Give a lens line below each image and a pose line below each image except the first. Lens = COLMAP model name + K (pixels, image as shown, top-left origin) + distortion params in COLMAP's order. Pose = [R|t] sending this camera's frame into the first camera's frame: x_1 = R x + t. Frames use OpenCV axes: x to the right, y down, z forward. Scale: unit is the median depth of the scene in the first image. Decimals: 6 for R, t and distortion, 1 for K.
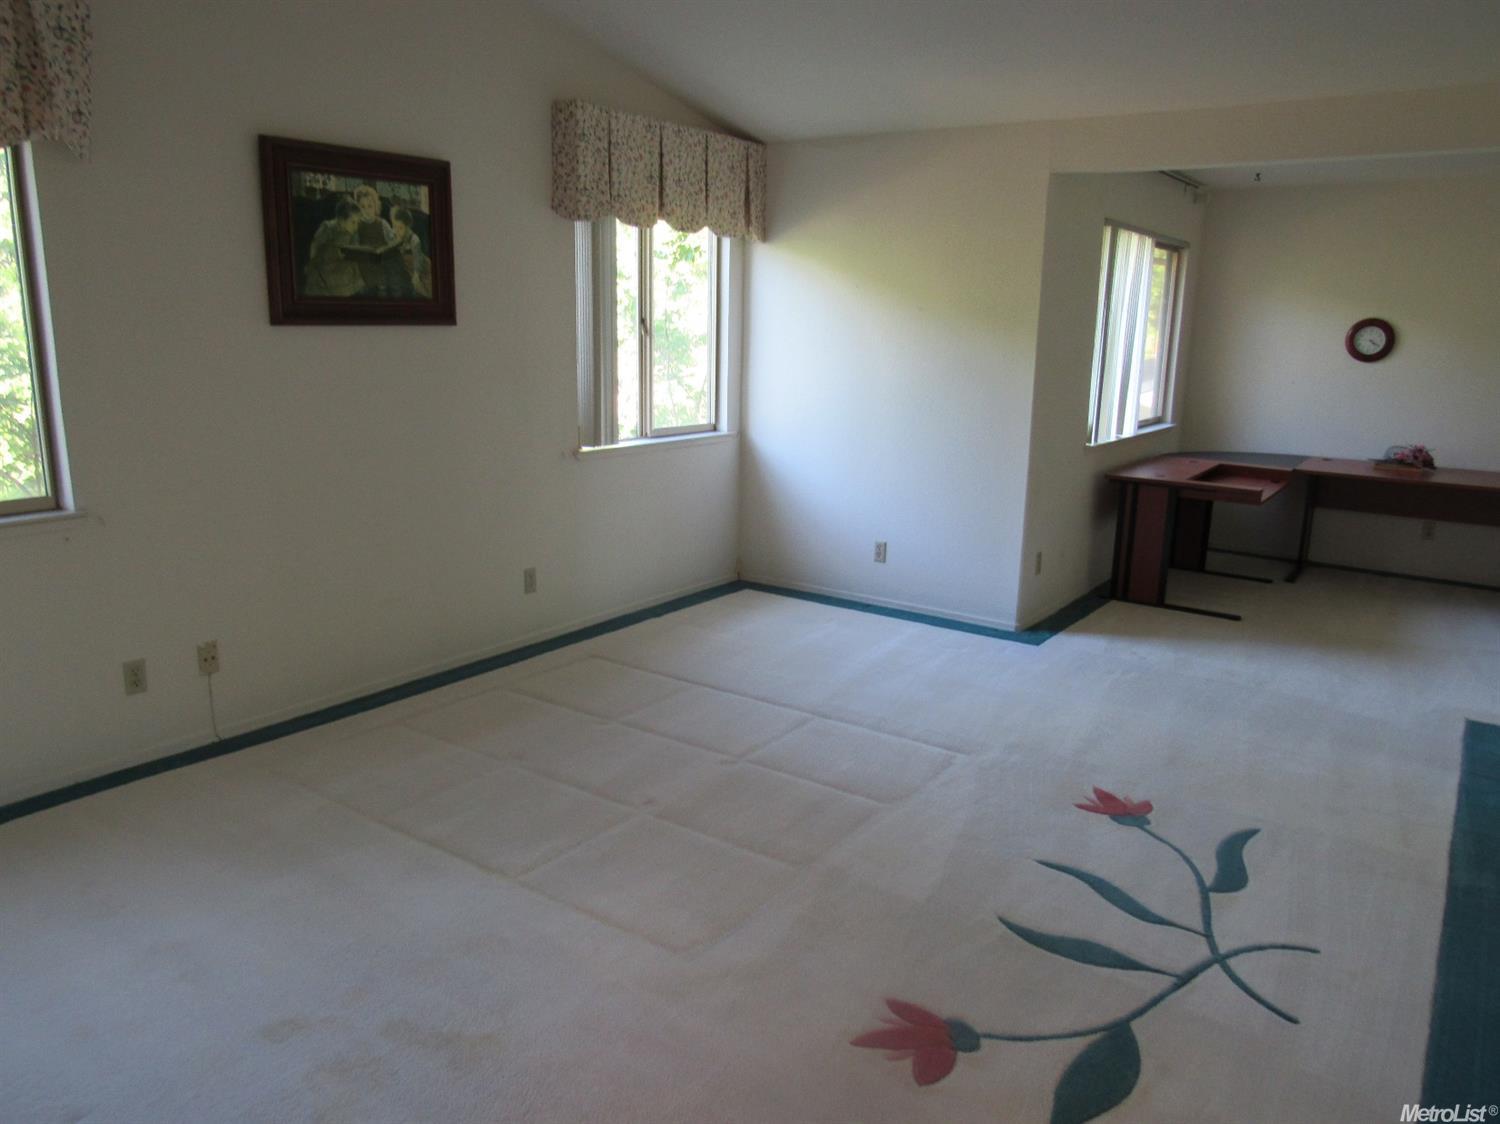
lens RADIAL K [[1085.4, 0, 748.4], [0, 1085.4, 567.7], [0, 0, 1]] dist [-0.019468, -0.001749]
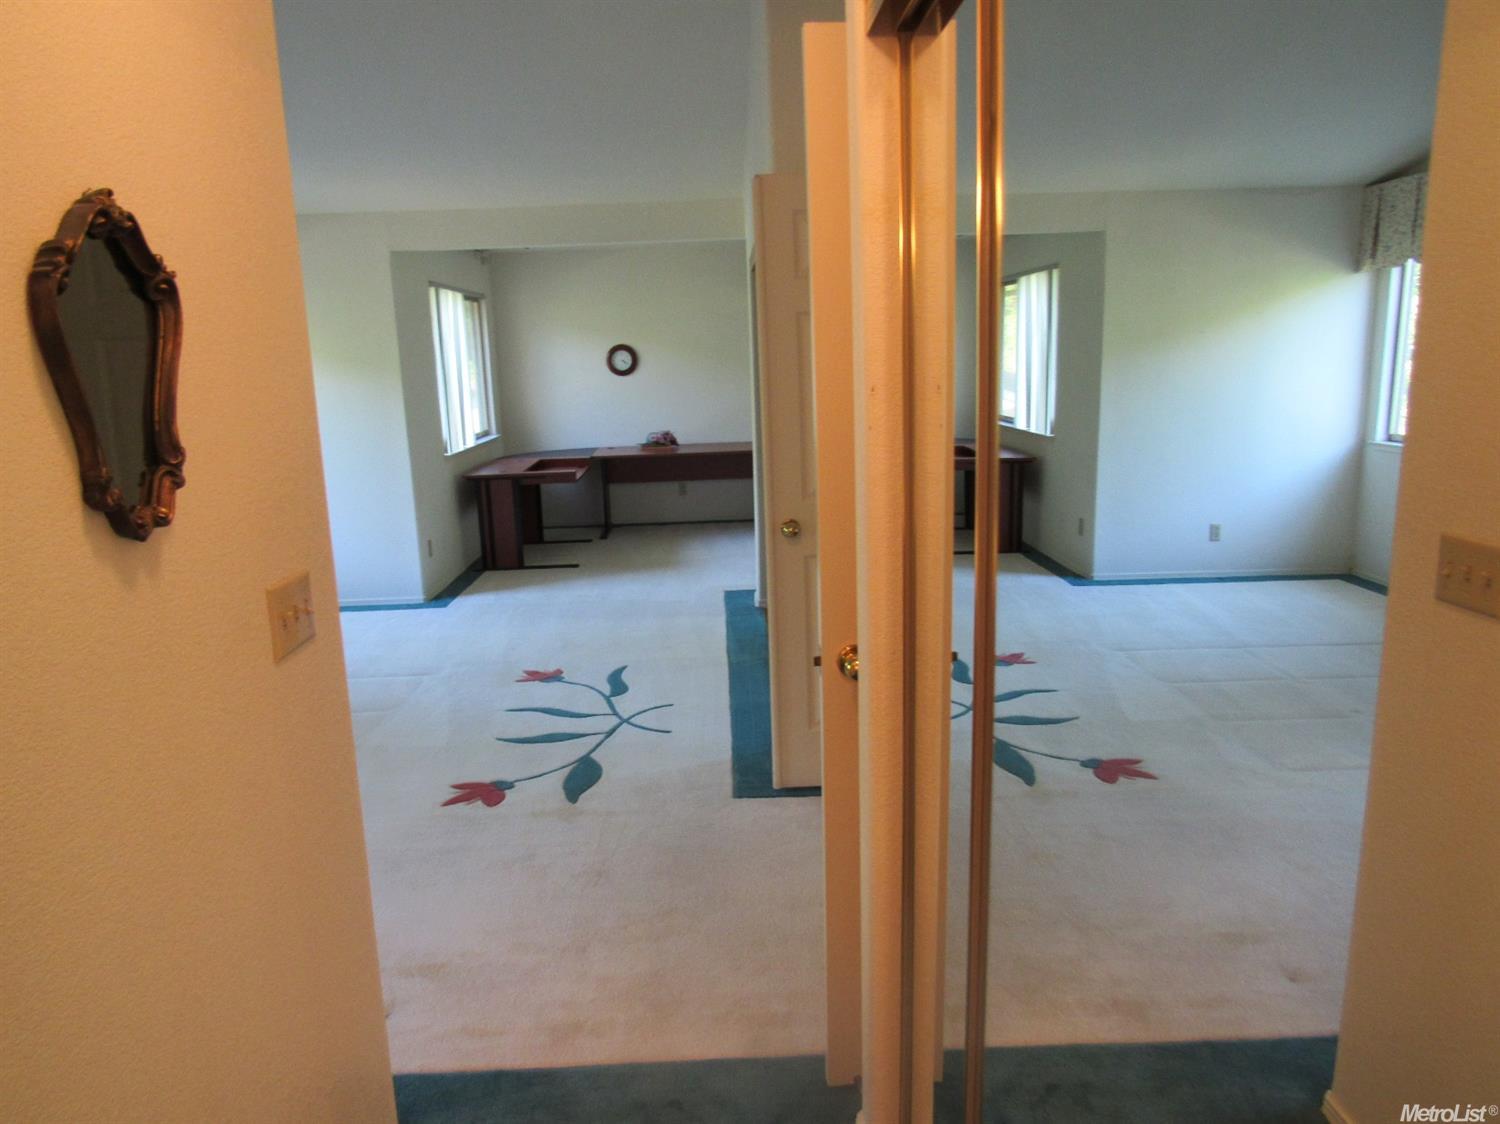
lens RADIAL K [[1085.4, 0, 748.4], [0, 1085.4, 567.7], [0, 0, 1]] dist [-0.019468, -0.001749]
pose [[0.801047, -0.168552, 0.574382, -0.178460], [0.186980, 0.981982, 0.027394, 0.055947], [-0.568649, 0.085454, 0.818129, -0.273040]]
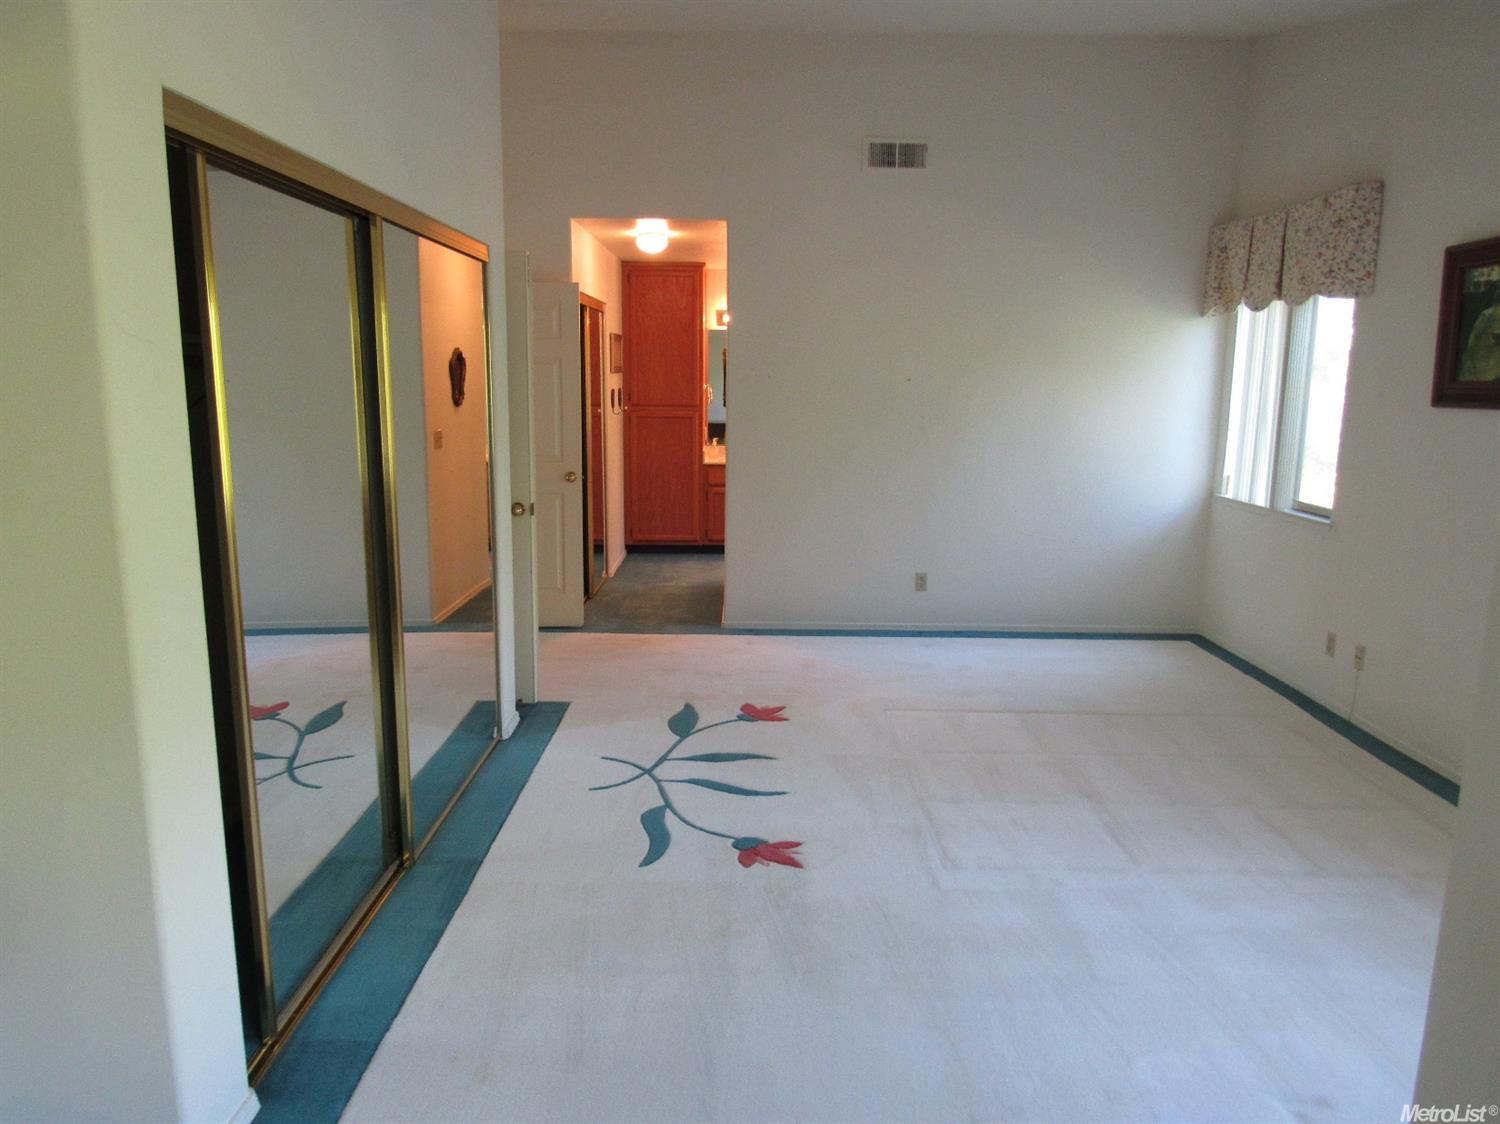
lens RADIAL K [[1027.5, 0, 753.4], [0, 1027.5, 565.1], [0, 0, 1]] dist [-0.003671, 0.144726]
pose [[-0.815509, 0.067515, -0.574793, 0.580872], [-0.166564, 0.923771, 0.344824, -0.236067], [0.554258, 0.376947, -0.742098, 1.049225]]
